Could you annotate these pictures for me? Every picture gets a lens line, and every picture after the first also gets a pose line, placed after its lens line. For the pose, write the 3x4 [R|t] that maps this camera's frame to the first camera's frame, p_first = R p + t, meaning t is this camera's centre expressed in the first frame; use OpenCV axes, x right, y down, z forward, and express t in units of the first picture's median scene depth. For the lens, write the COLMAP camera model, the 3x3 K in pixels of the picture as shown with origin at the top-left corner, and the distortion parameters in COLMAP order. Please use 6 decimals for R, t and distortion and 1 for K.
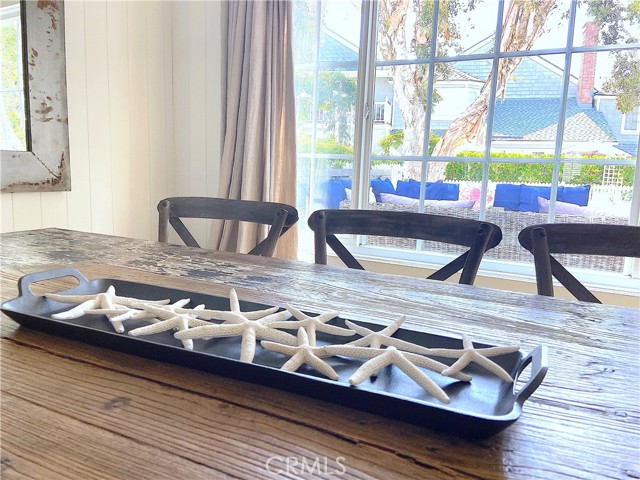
lens RADIAL K [[475.6, 0, 320.0], [0, 475.6, 240.0], [0, 0, 1]] dist [0.050834, -0.004454]
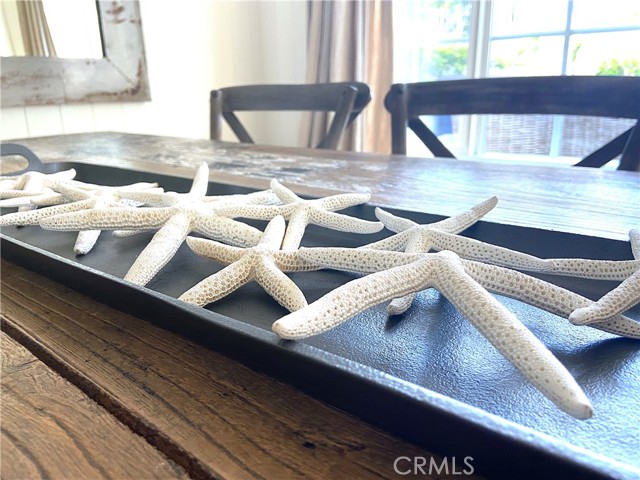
lens RADIAL K [[475.6, 0, 320.0], [0, 475.6, 240.0], [0, 0, 1]] dist [0.050834, -0.004454]
pose [[0.968683, 0.011474, -0.248036, 0.078555], [0.025266, 0.989192, 0.144431, 0.079086], [0.247012, -0.146175, 0.957924, 0.297680]]
